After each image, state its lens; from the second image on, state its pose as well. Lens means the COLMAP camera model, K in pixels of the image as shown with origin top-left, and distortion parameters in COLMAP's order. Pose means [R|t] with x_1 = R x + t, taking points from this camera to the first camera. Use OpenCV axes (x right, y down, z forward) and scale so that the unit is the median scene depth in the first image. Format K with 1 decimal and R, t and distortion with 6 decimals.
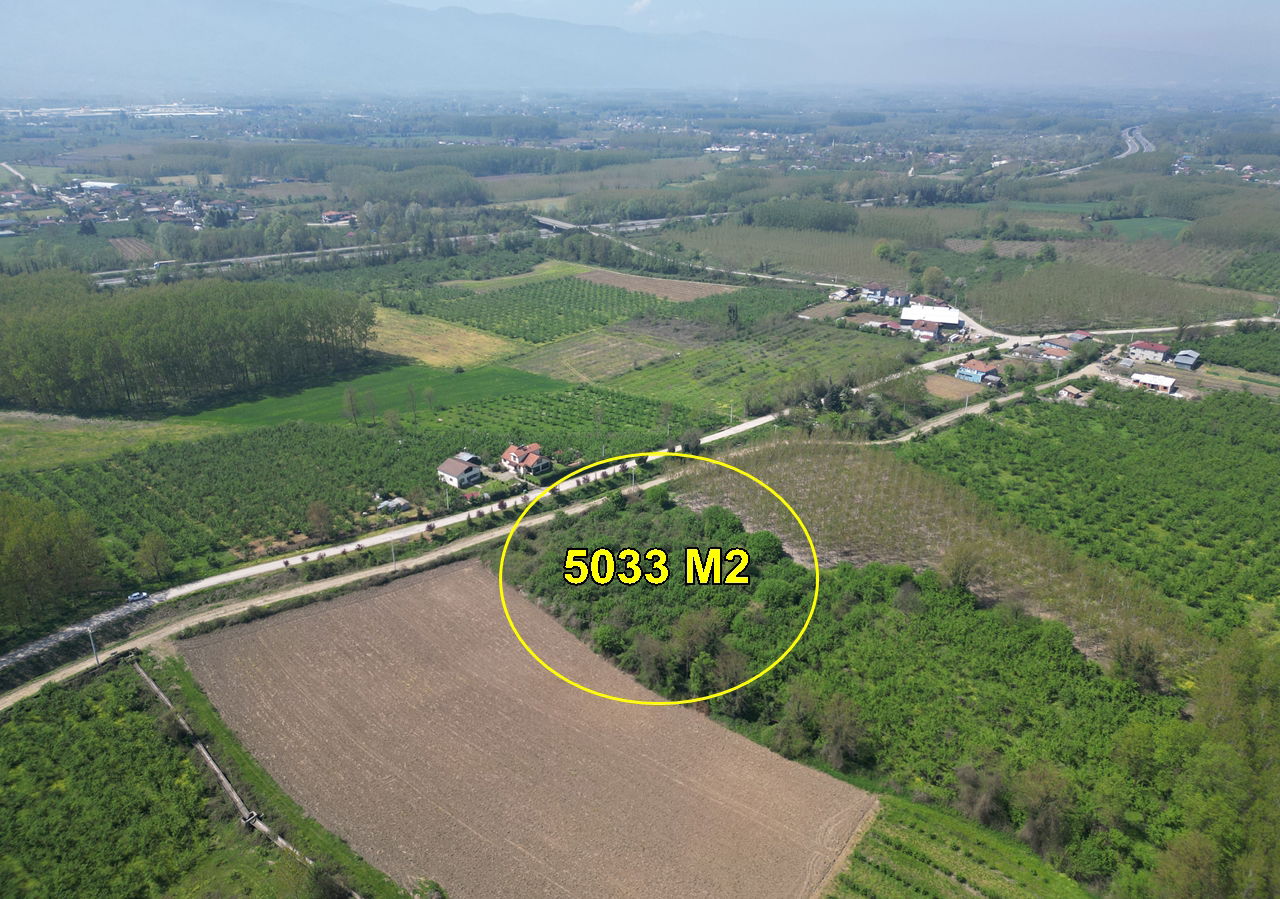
lens RADIAL K [[881.8, 0, 636.4], [0, 881.8, 440.8], [0, 0, 1]] dist [0.074296, -0.066736]
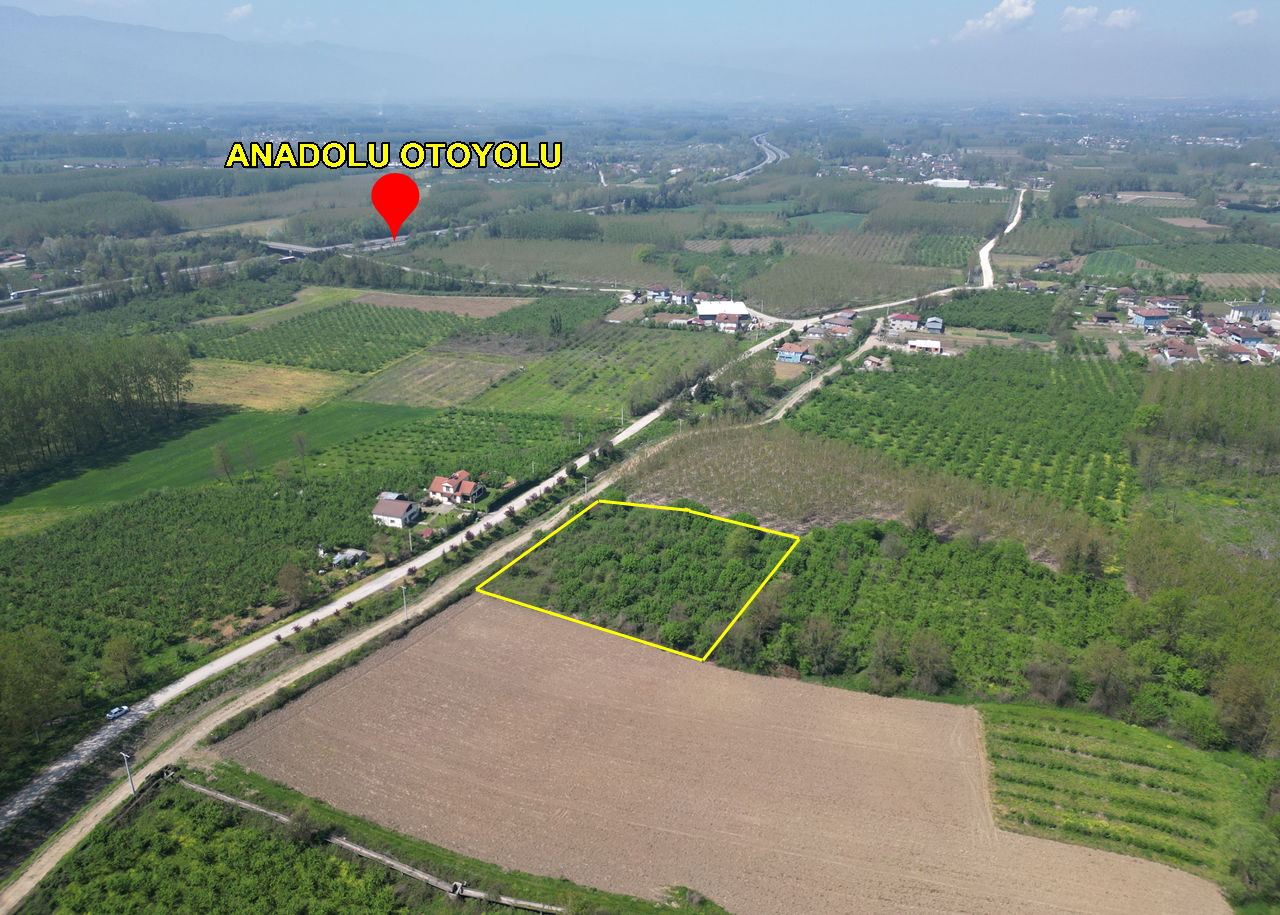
lens RADIAL K [[880.1, 0, 637.2], [0, 880.1, 461.4], [0, 0, 1]] dist [0.073079, -0.062448]
pose [[0.927243, -0.148981, 0.343547, -0.266610], [0.146597, 0.988644, 0.033062, -0.010734], [-0.344572, 0.019707, 0.938553, 0.031349]]
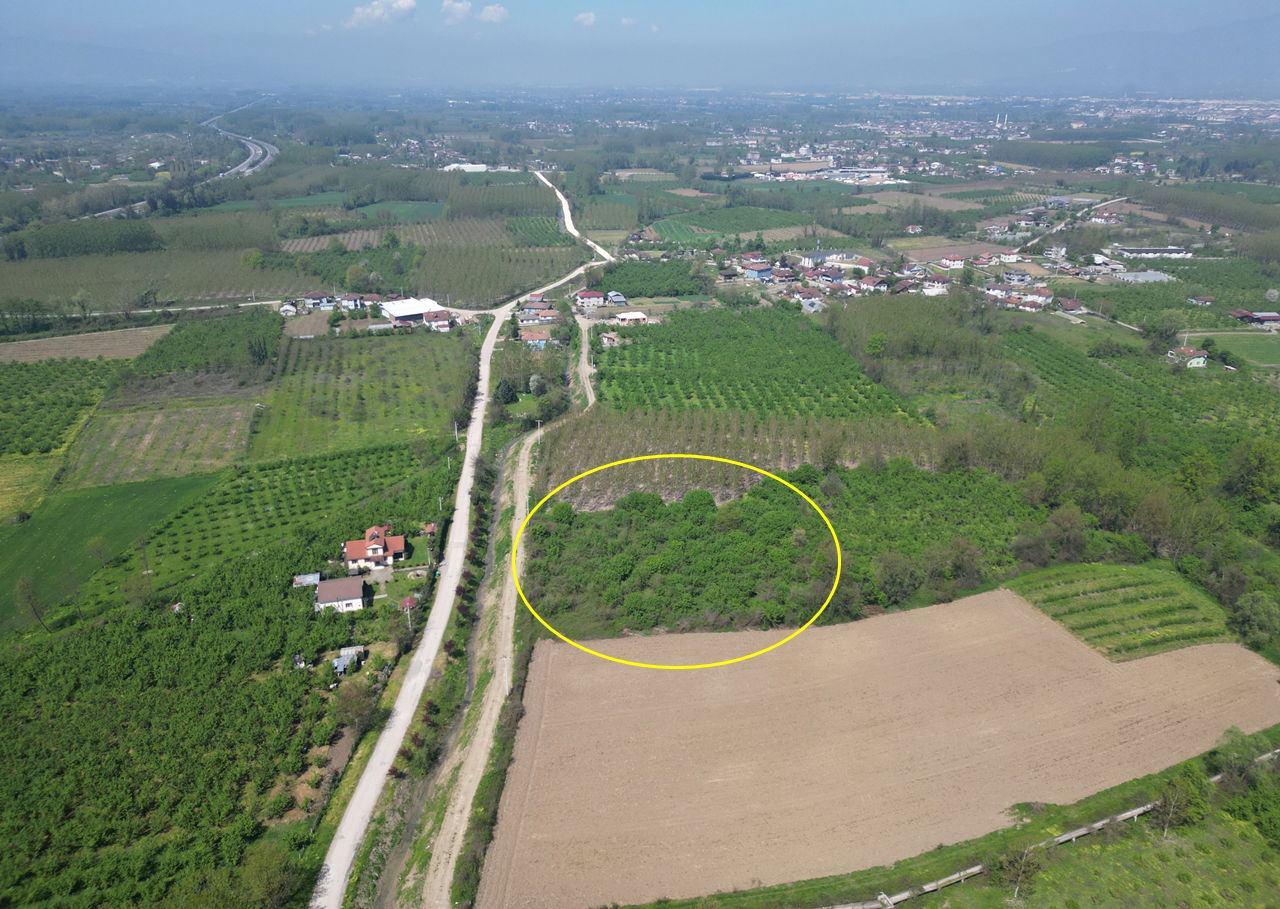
lens RADIAL K [[881.8, 0, 640.0], [0, 881.8, 449.7], [0, 0, 1]] dist [0.074296, -0.066736]
pose [[0.552015, -0.323548, 0.768503, -0.583416], [0.315008, 0.934269, 0.167068, -0.122366], [-0.772043, 0.149861, 0.617650, 0.296632]]
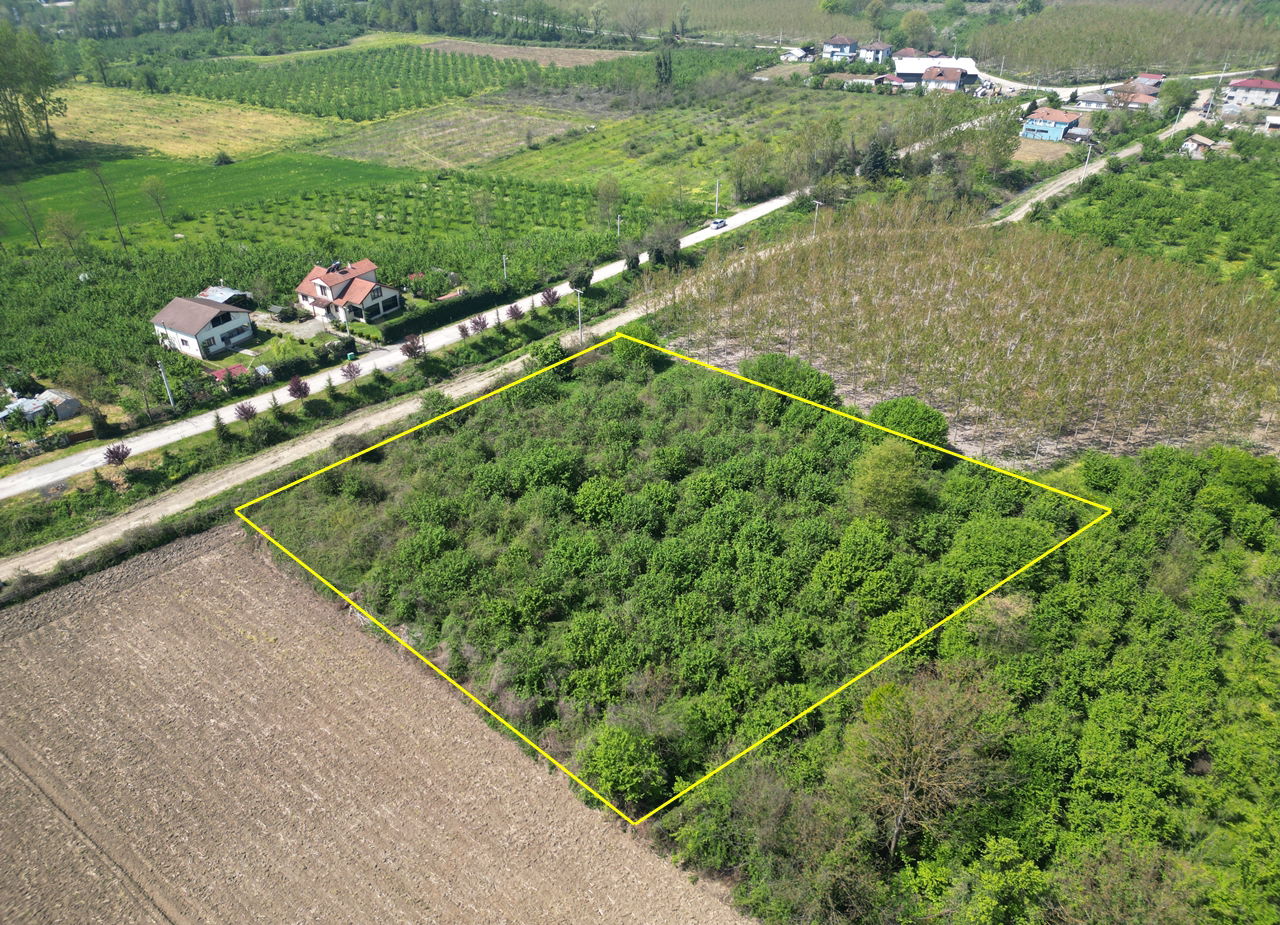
lens RADIAL K [[880.1, 0, 632.8], [0, 880.1, 466.0], [0, 0, 1]] dist [0.073079, -0.062448]
pose [[0.986952, -0.092417, 0.131851, -0.042246], [0.067466, 0.980885, 0.182518, 0.035872], [-0.146199, -0.171241, 0.974322, 0.469072]]
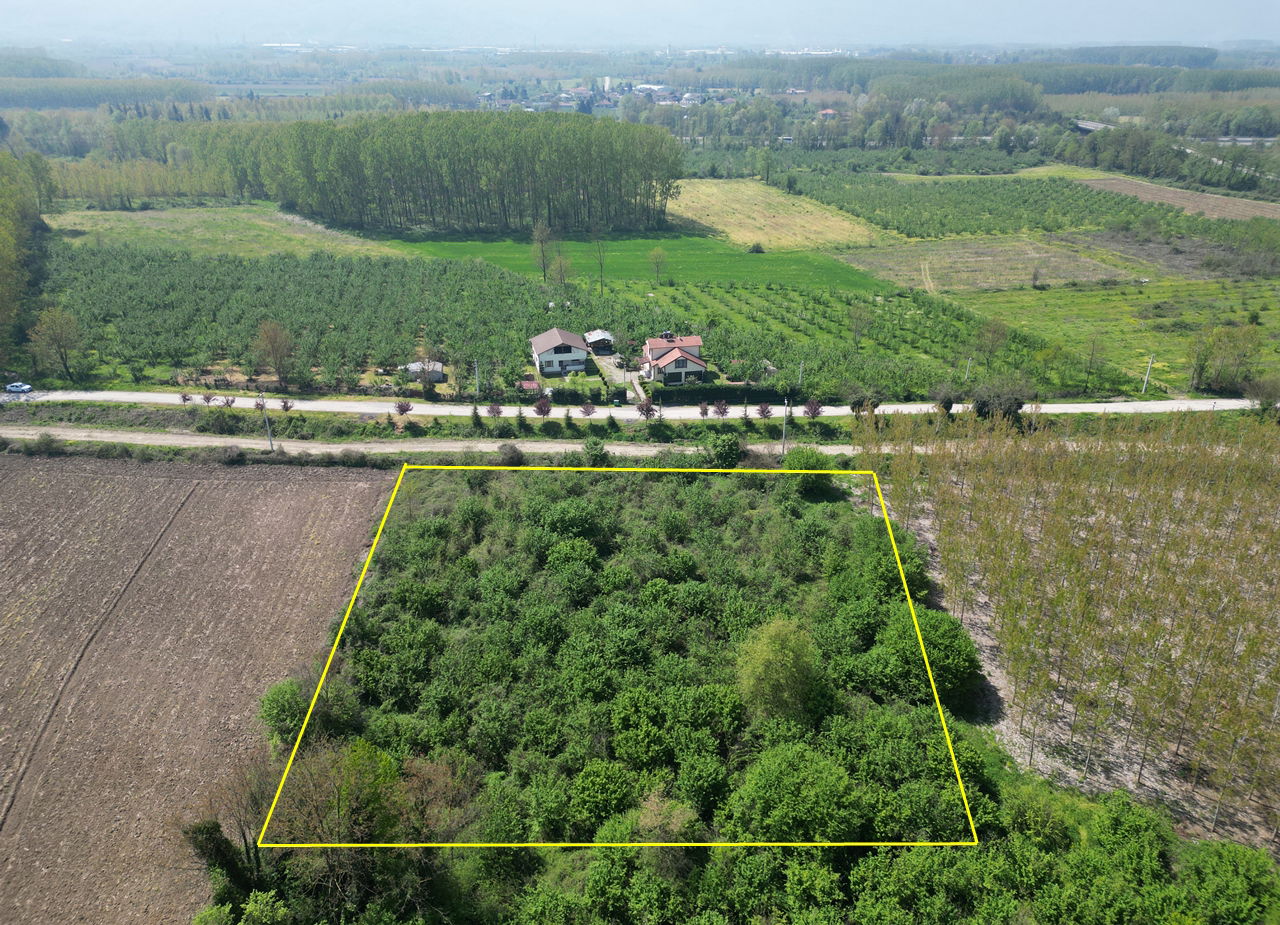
lens RADIAL K [[880.1, 0, 633.1], [0, 880.1, 462.8], [0, 0, 1]] dist [0.073079, -0.062448]
pose [[0.794420, 0.260958, -0.548450, 0.185047], [-0.230167, 0.964991, 0.125759, 0.020104], [0.562067, 0.026329, 0.826672, 0.507592]]
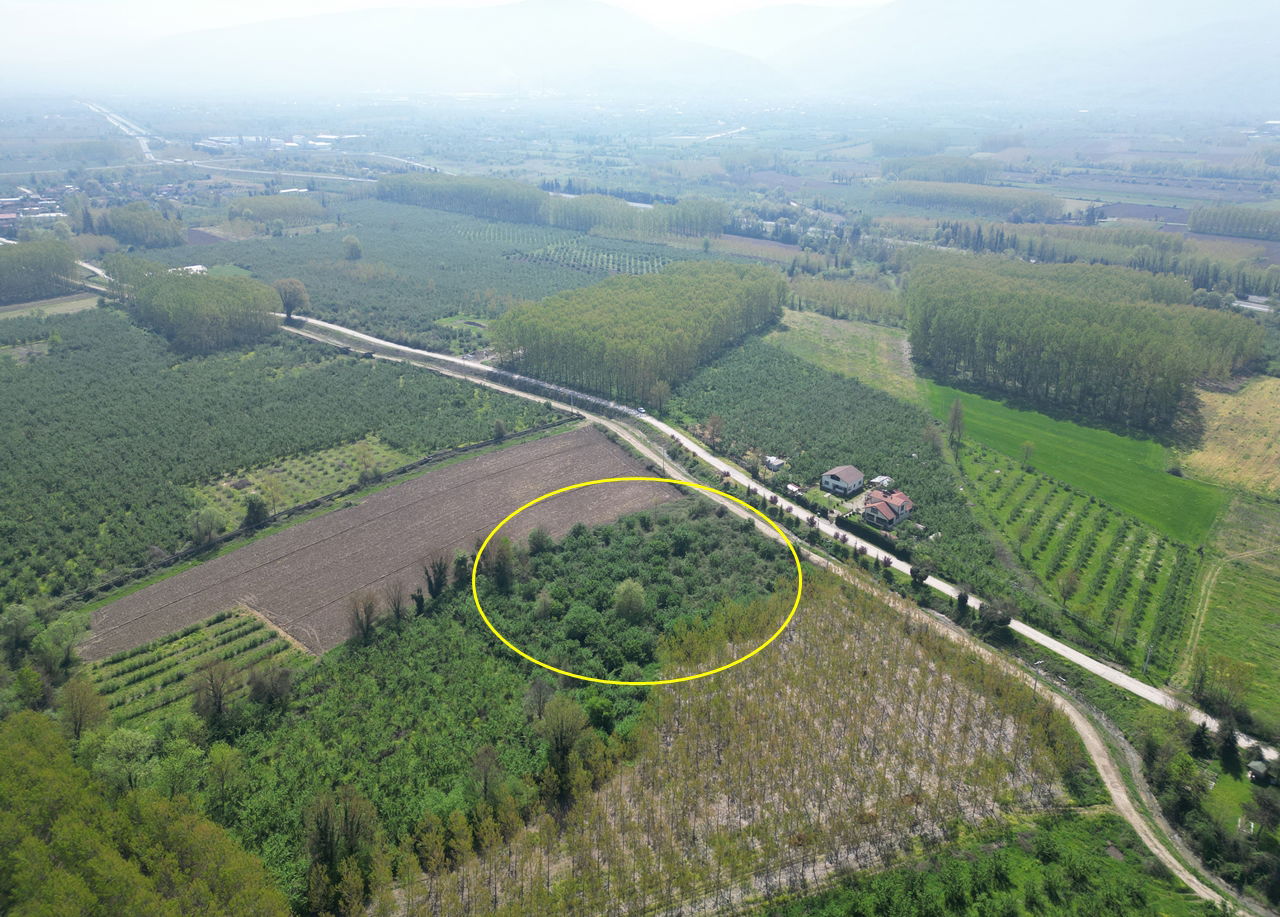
lens RADIAL K [[880.1, 0, 639.8], [0, 880.1, 449.9], [0, 0, 1]] dist [0.073079, -0.062448]
pose [[-0.070885, 0.378219, -0.922998, 0.708703], [-0.386774, 0.842511, 0.374941, -0.271622], [0.919446, 0.383569, 0.086563, 0.658089]]
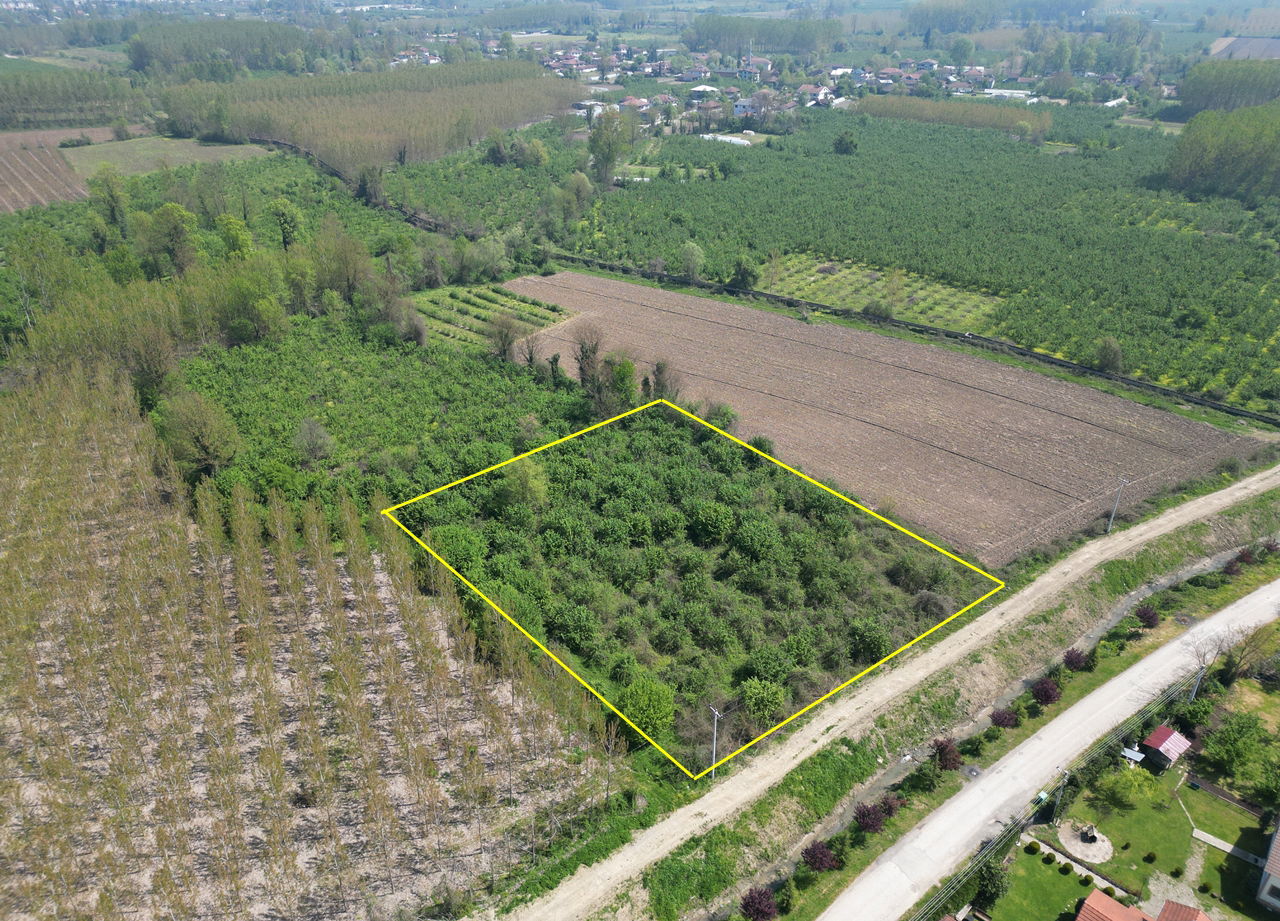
lens RADIAL K [[880.1, 0, 632.7], [0, 880.1, 464.7], [0, 0, 1]] dist [0.073079, -0.062448]
pose [[-0.999694, -0.010711, 0.022290, 0.019775], [0.010961, 0.616060, 0.787623, -0.267104], [-0.022169, 0.787627, -0.615754, 1.036718]]
